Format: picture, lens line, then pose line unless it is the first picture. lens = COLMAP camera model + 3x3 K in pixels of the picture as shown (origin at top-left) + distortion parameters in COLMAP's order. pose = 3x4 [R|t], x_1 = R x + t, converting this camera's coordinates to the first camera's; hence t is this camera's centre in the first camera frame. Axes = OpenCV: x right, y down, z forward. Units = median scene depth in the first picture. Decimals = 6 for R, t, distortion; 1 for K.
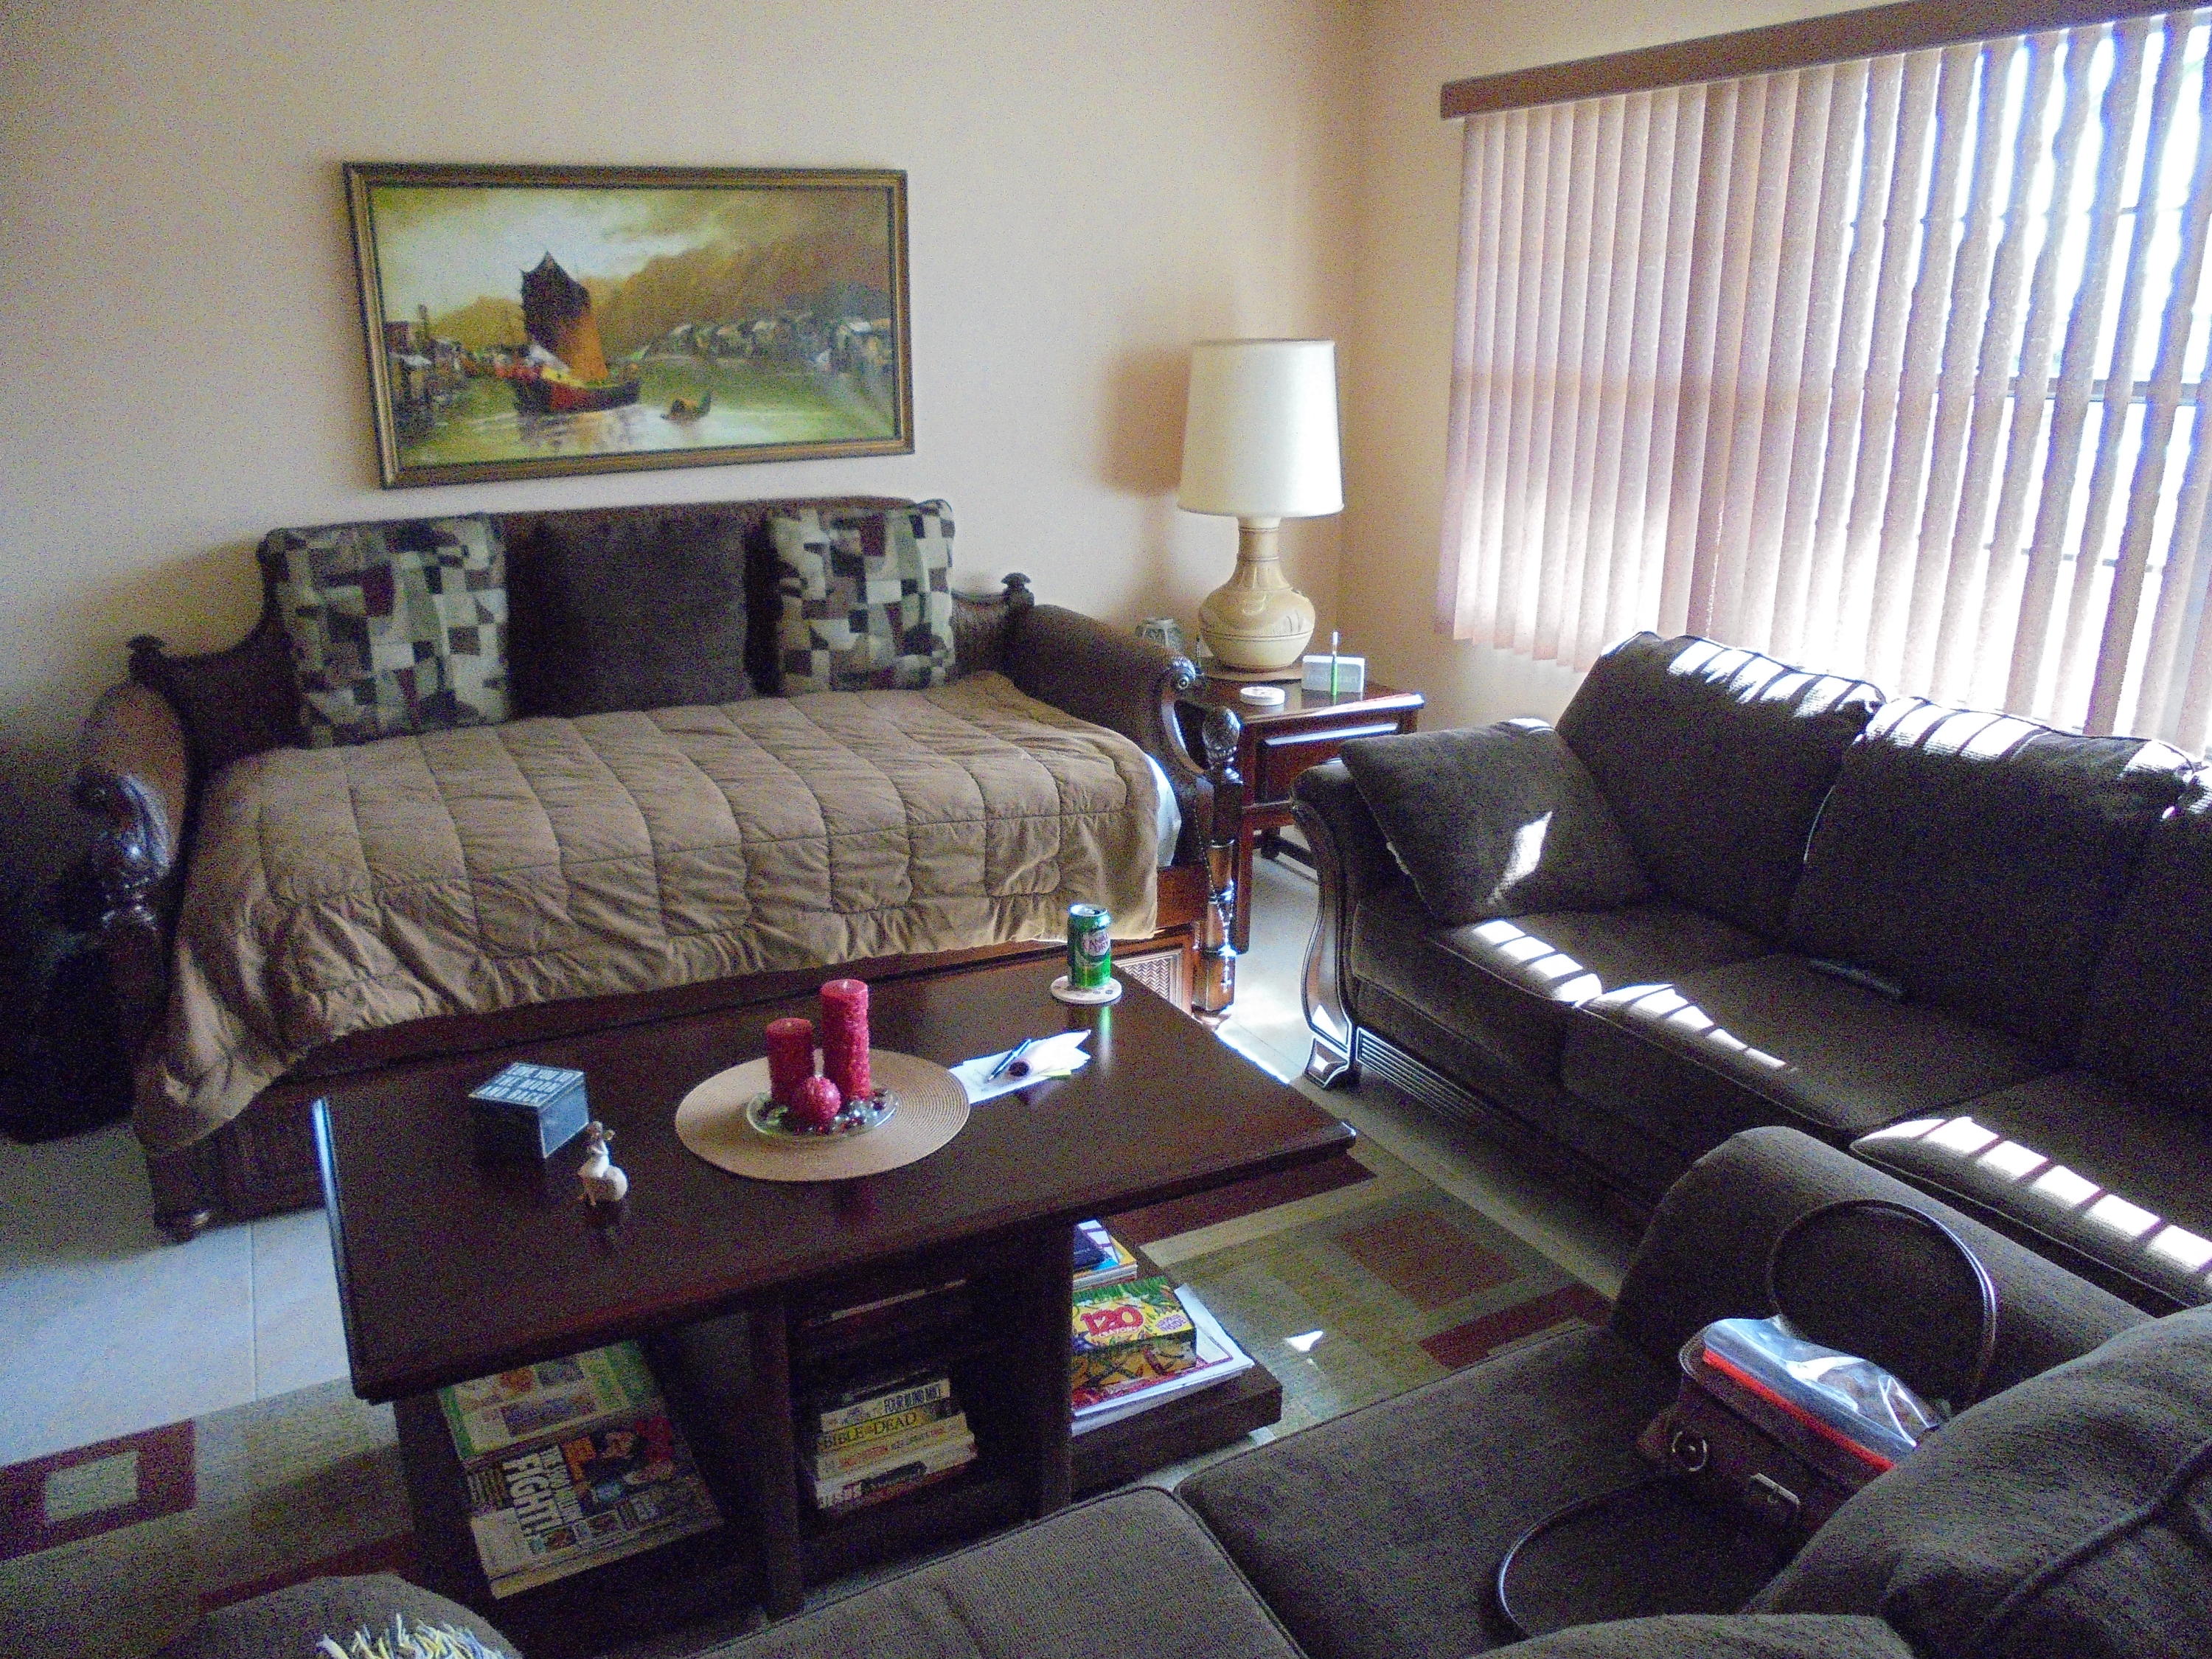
lens RADIAL K [[1665.1, 0, 1120.7], [0, 1665.1, 836.1], [0, 0, 1]] dist [-0.143492, 0.107654]
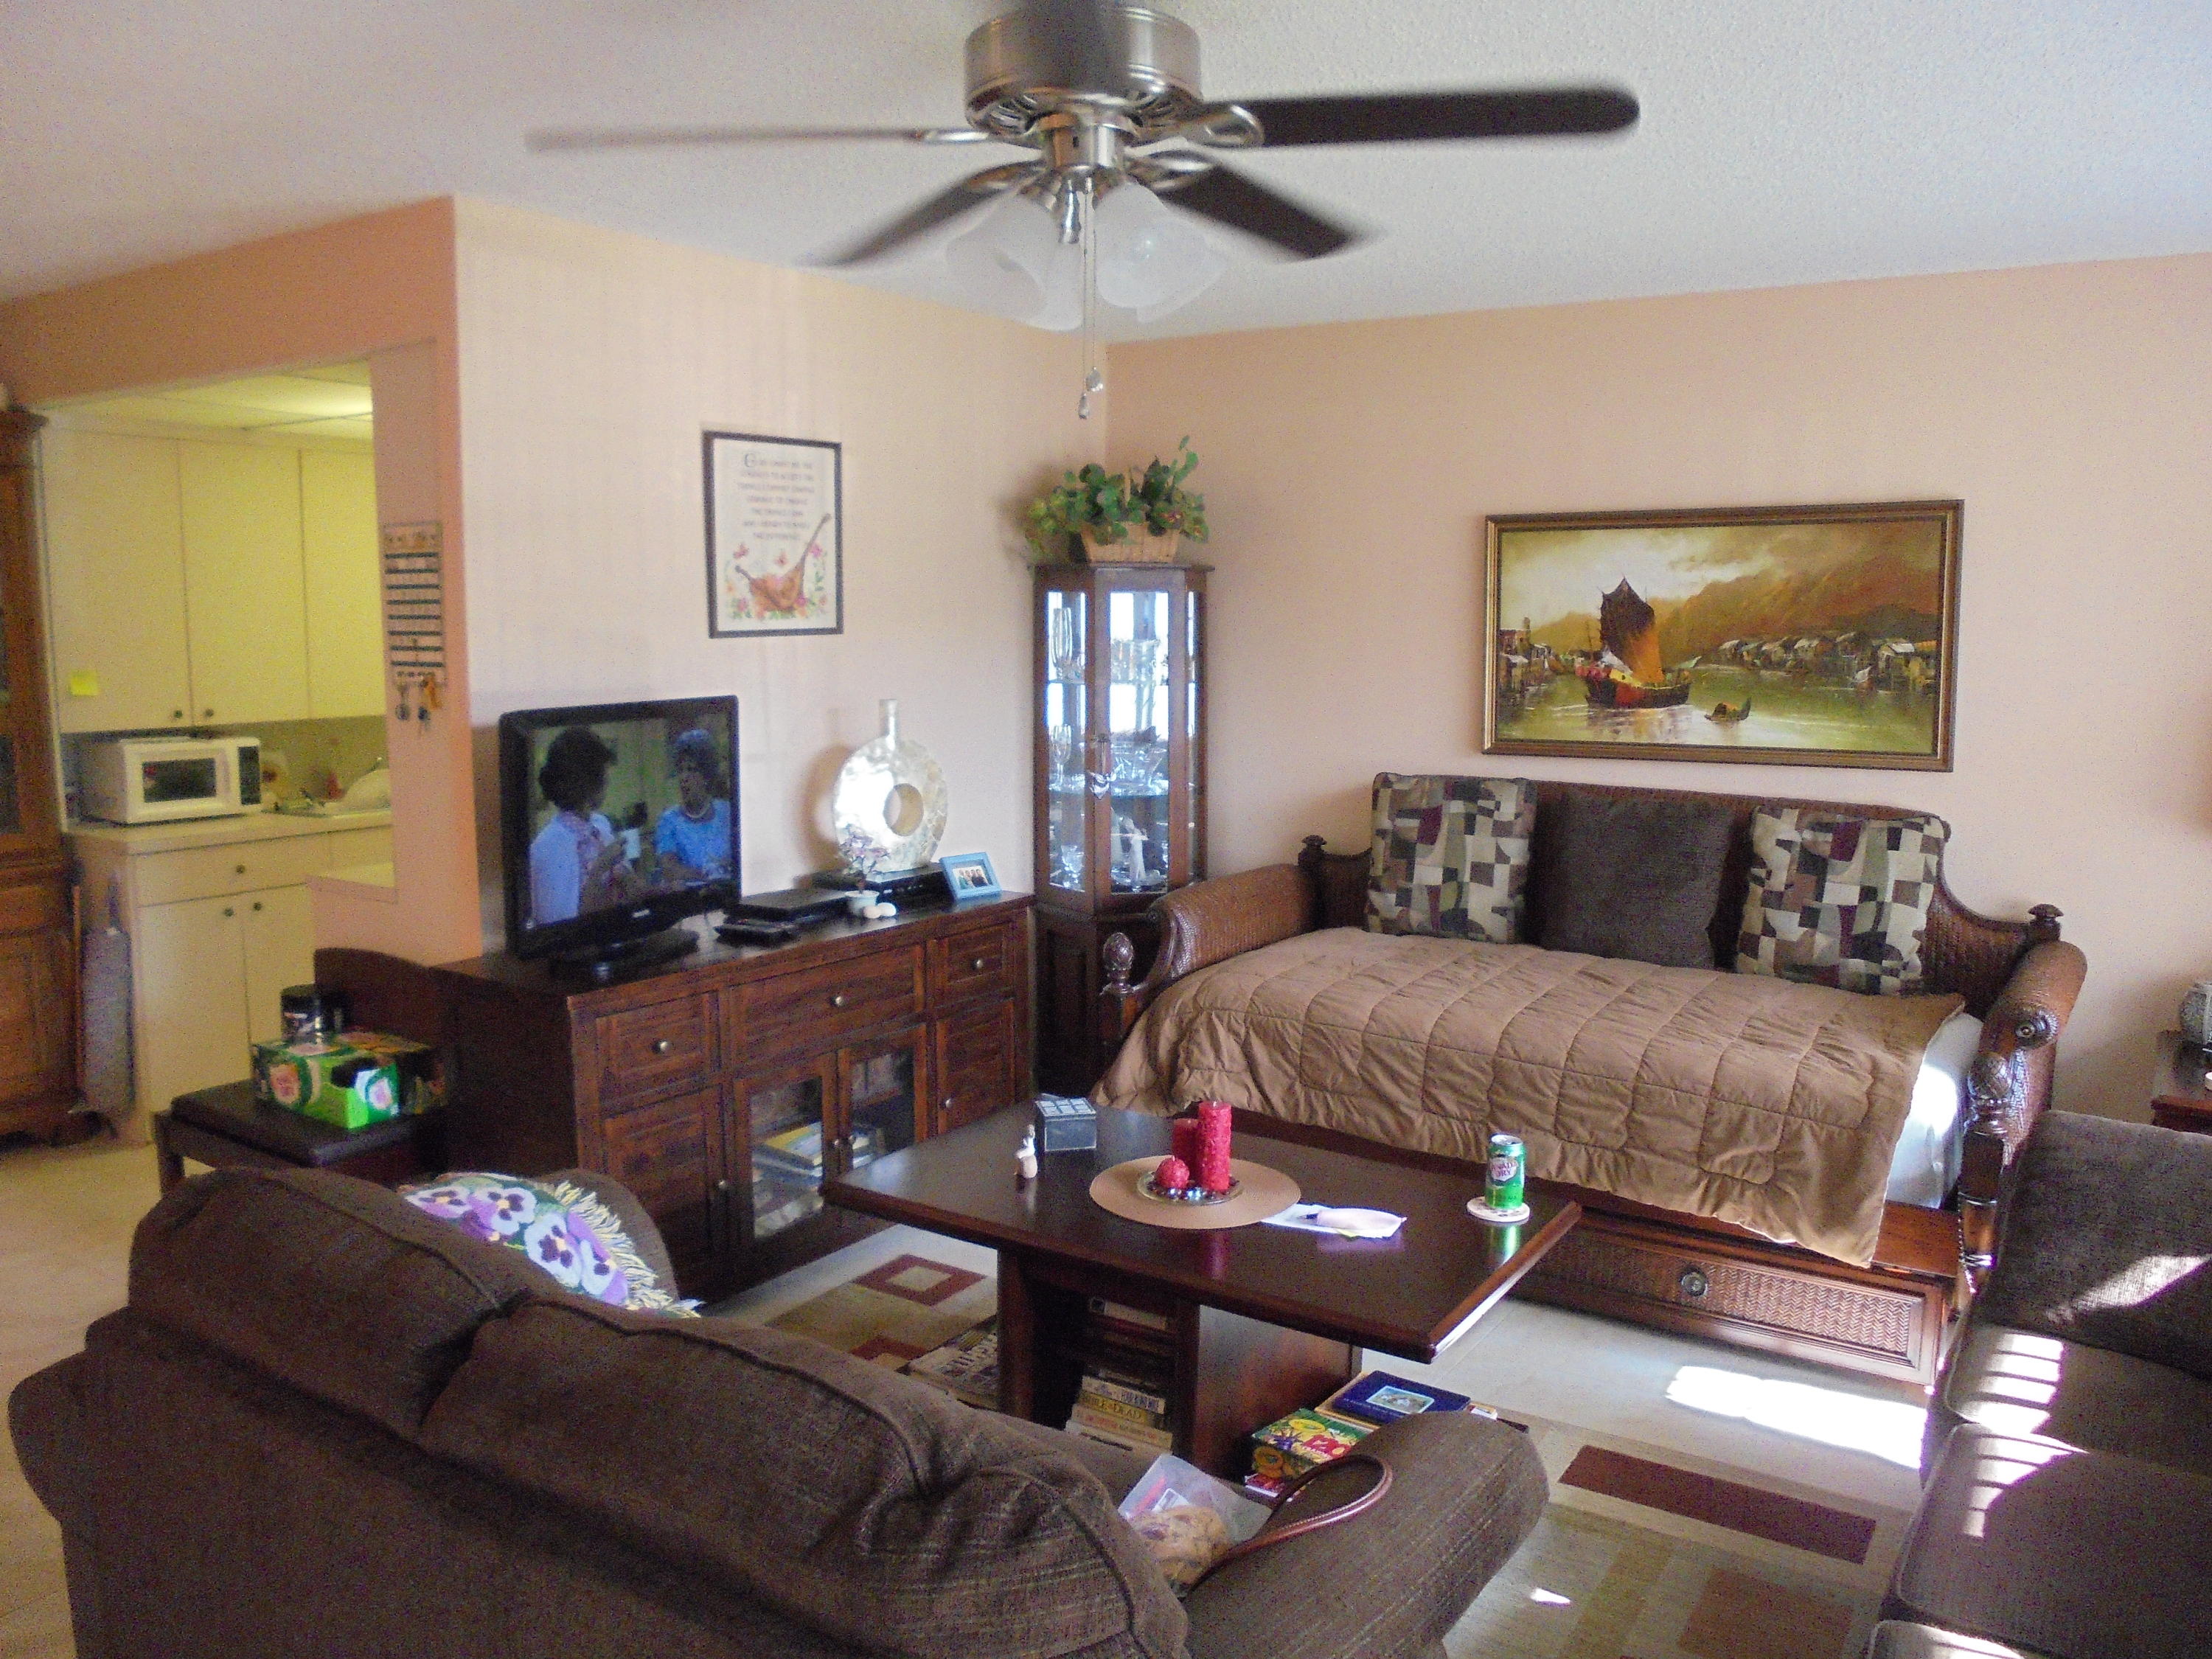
lens RADIAL K [[1665.1, 0, 1120.7], [0, 1665.1, 836.1], [0, 0, 1]] dist [-0.143492, 0.107654]
pose [[0.471988, 0.112443, -0.874405, 0.587089], [-0.263278, 0.964551, -0.018077, -0.048784], [0.841375, 0.238744, 0.484860, 0.118820]]
